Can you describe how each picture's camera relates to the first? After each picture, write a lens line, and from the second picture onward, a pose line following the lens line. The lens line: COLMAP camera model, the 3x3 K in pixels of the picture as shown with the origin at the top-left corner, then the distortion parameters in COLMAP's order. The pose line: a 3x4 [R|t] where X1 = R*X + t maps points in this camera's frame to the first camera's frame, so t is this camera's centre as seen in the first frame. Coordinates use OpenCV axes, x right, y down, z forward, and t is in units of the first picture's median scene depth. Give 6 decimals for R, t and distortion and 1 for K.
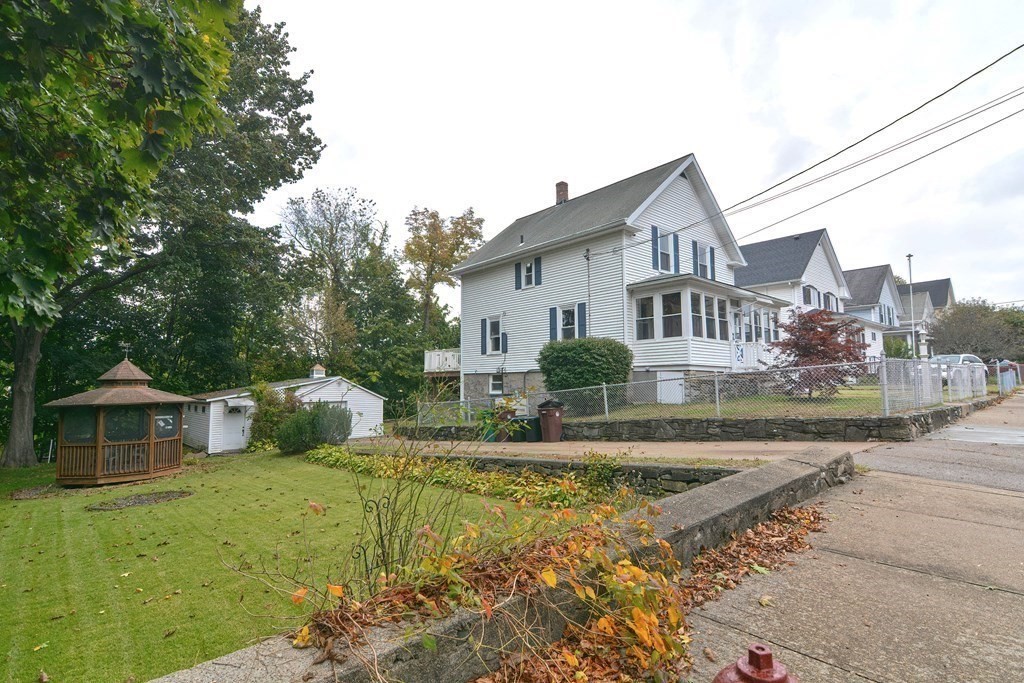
lens RADIAL K [[496.3, 0, 505.2], [0, 496.3, 344.6], [0, 0, 1]] dist [0.002032, -0.008078]
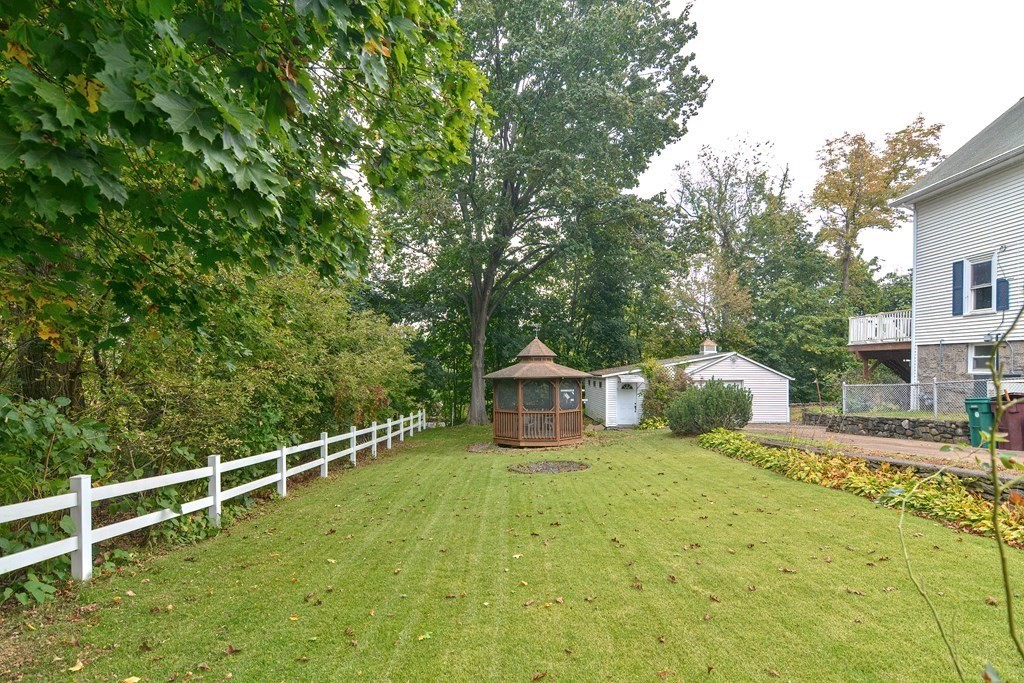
lens RADIAL K [[496.3, 0, 512.5], [0, 496.3, 375.5], [0, 0, 1]] dist [0.002032, -0.008078]
pose [[0.745617, 0.016965, -0.666159, -0.042869], [0.051620, 0.995202, 0.083122, 0.013099], [0.664373, -0.096365, 0.741163, 0.091428]]
